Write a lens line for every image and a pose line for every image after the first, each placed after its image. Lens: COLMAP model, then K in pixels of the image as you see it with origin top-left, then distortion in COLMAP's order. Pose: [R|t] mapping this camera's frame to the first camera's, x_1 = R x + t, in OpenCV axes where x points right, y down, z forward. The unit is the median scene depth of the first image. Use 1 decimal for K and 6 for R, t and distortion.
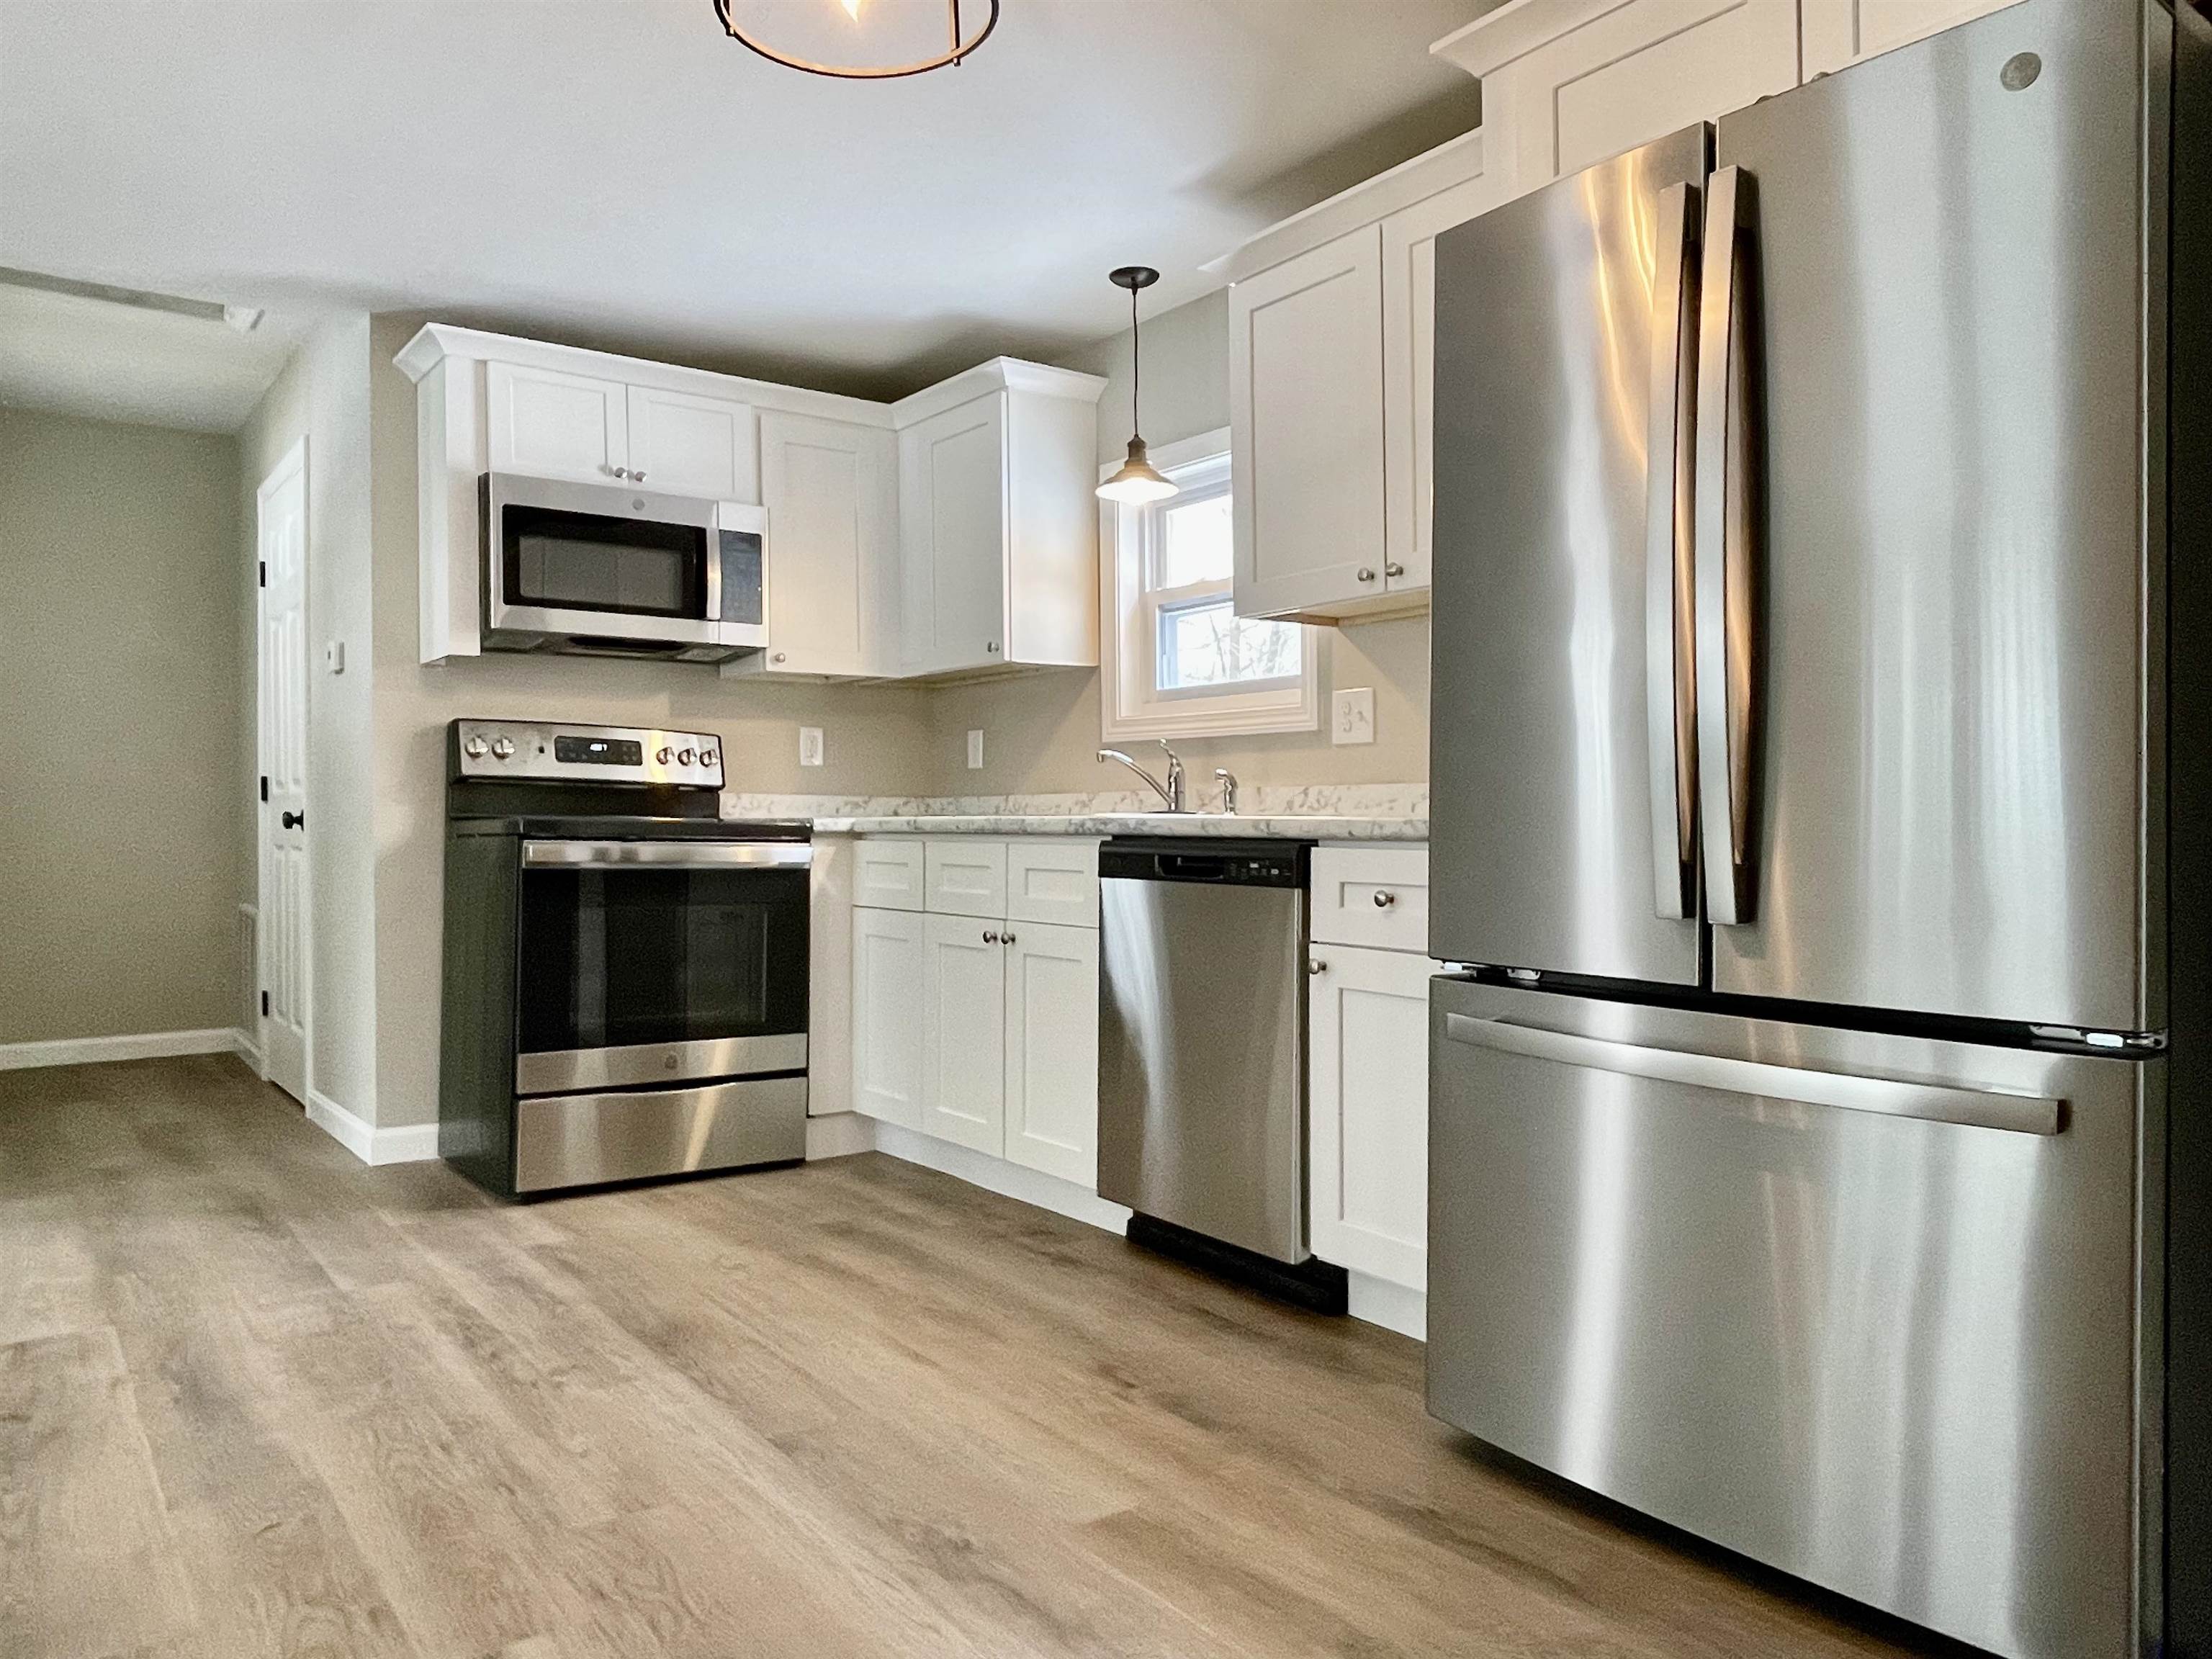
lens RADIAL K [[1496.4, 0, 1095.3], [0, 1496.4, 819.2], [0, 0, 1]] dist [-0.009125, 0.008249]
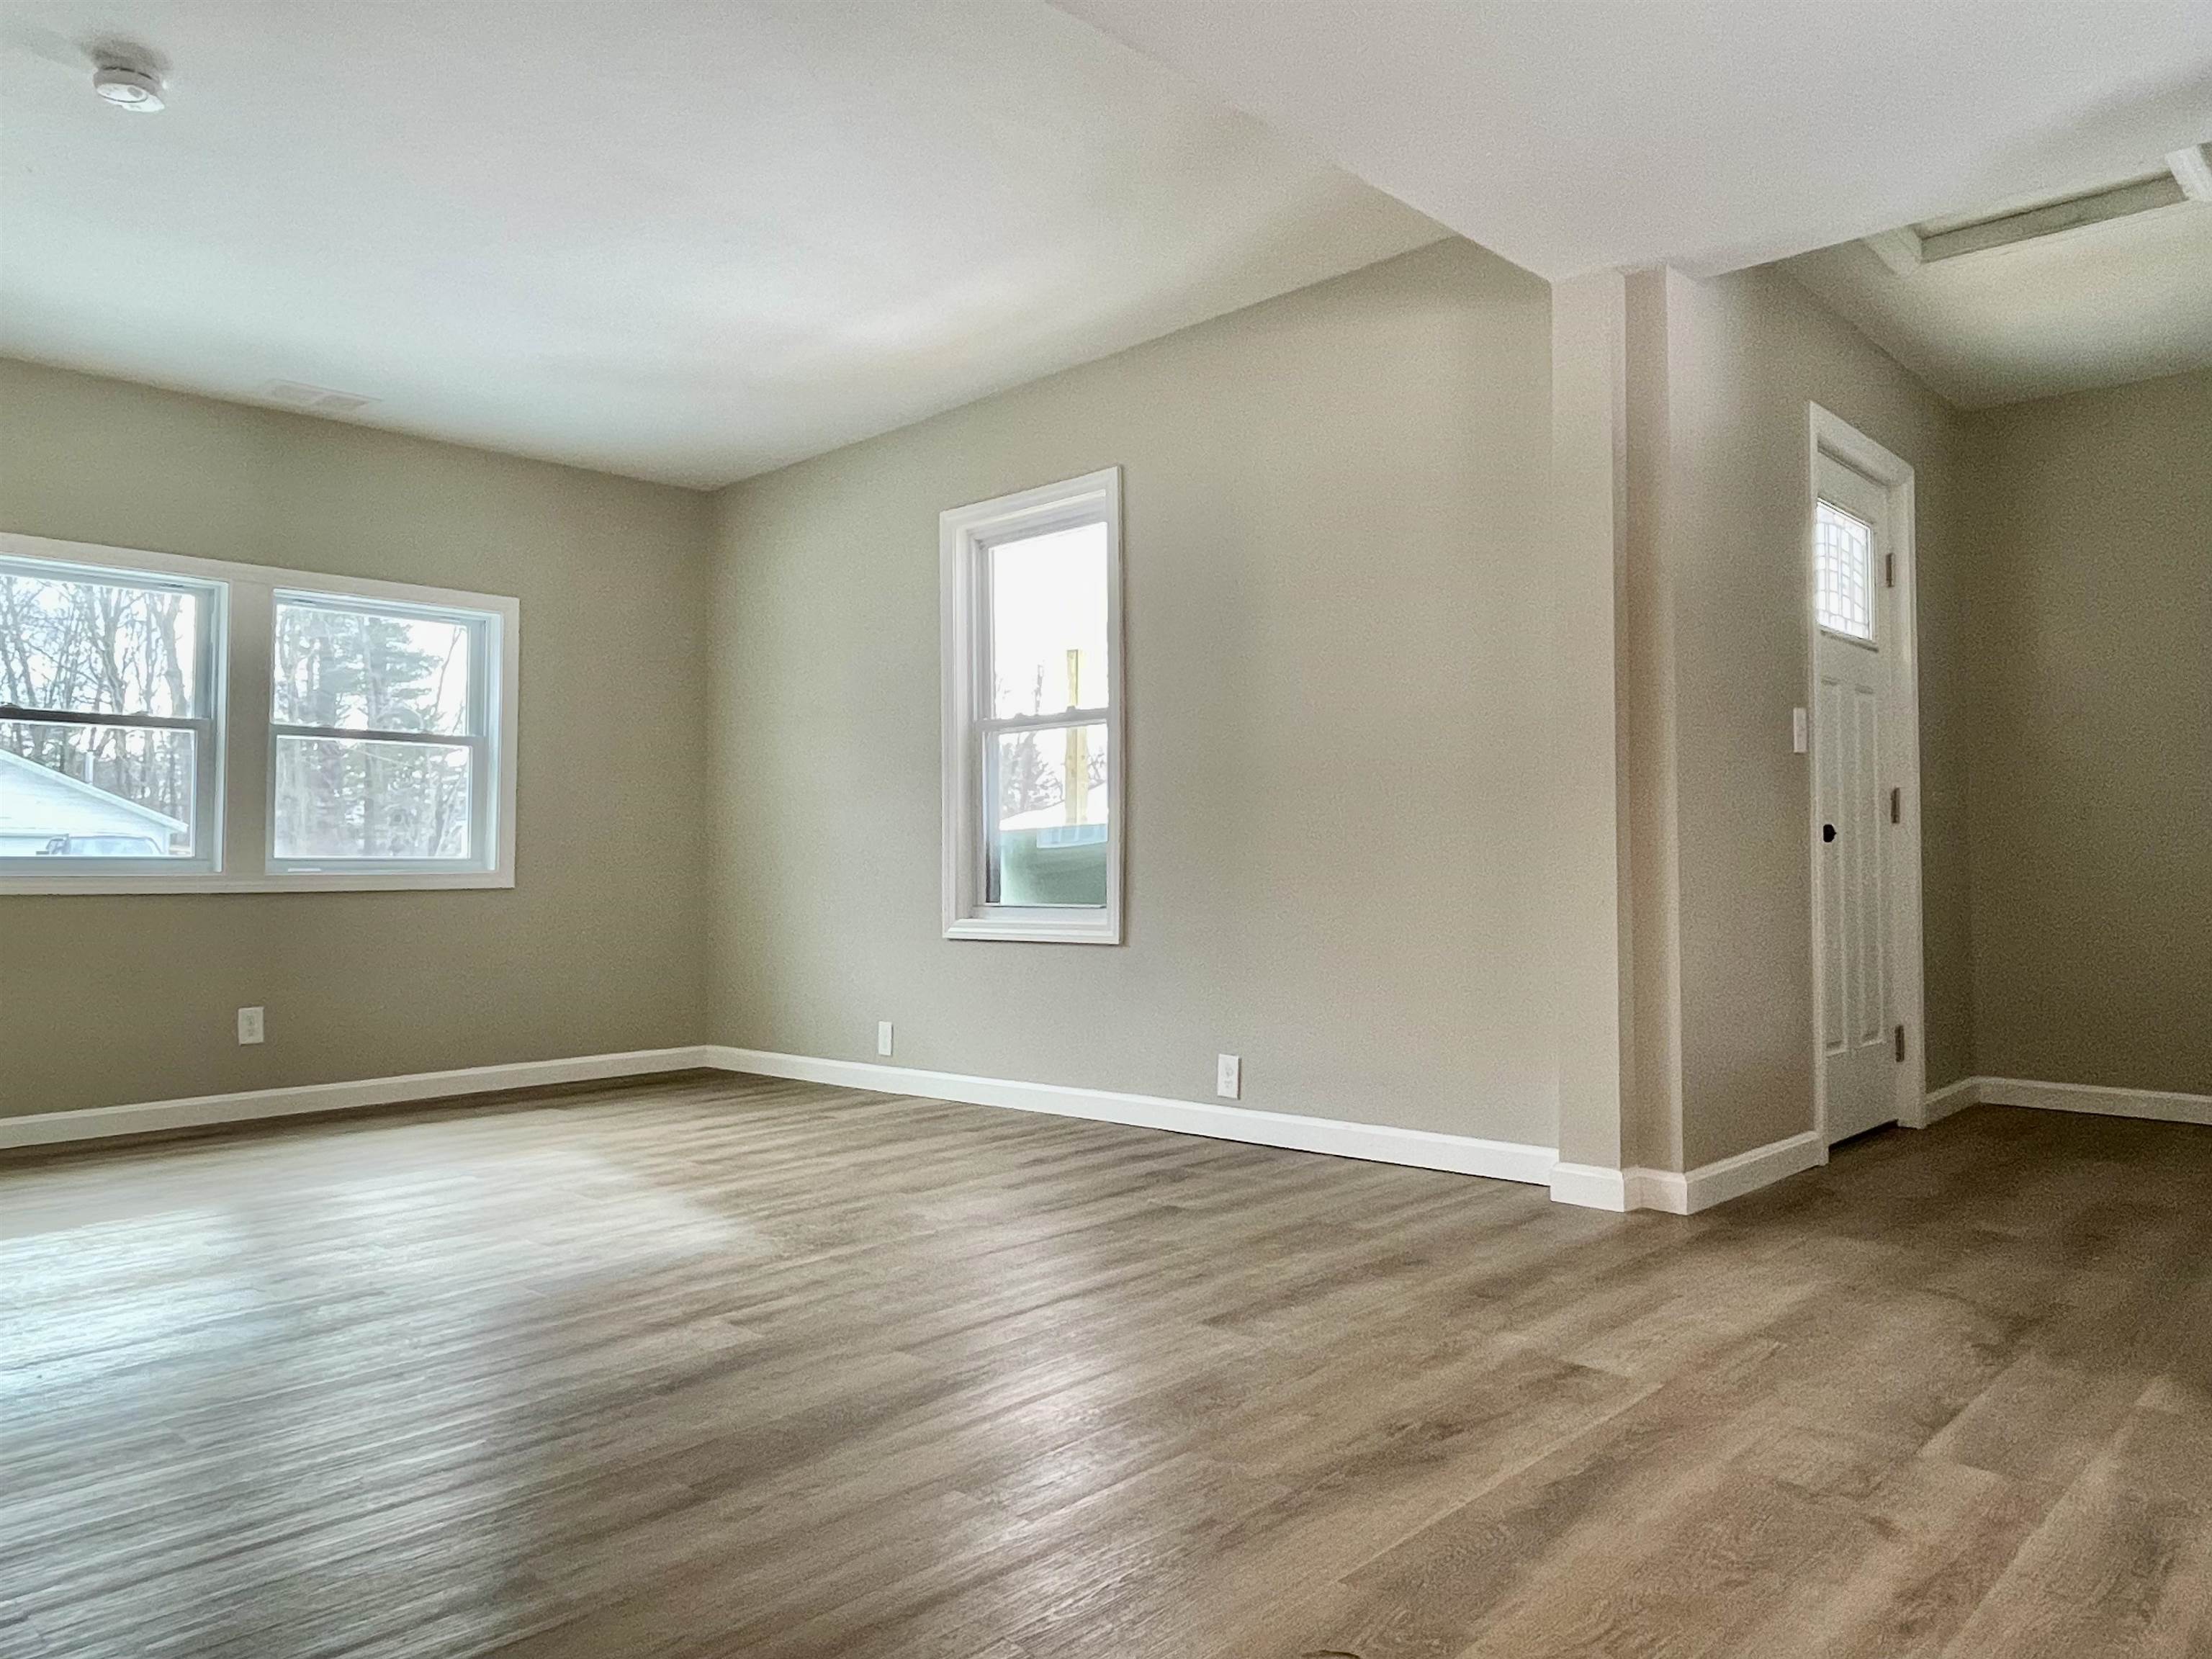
lens RADIAL K [[1496.4, 0, 1098.2], [0, 1496.4, 836.1], [0, 0, 1]] dist [-0.009125, 0.008249]
pose [[0.149275, -0.018888, -0.988615, 0.135594], [0.003701, 0.999821, -0.018543, 0.019974], [0.988789, -0.000891, 0.149318, 0.400188]]
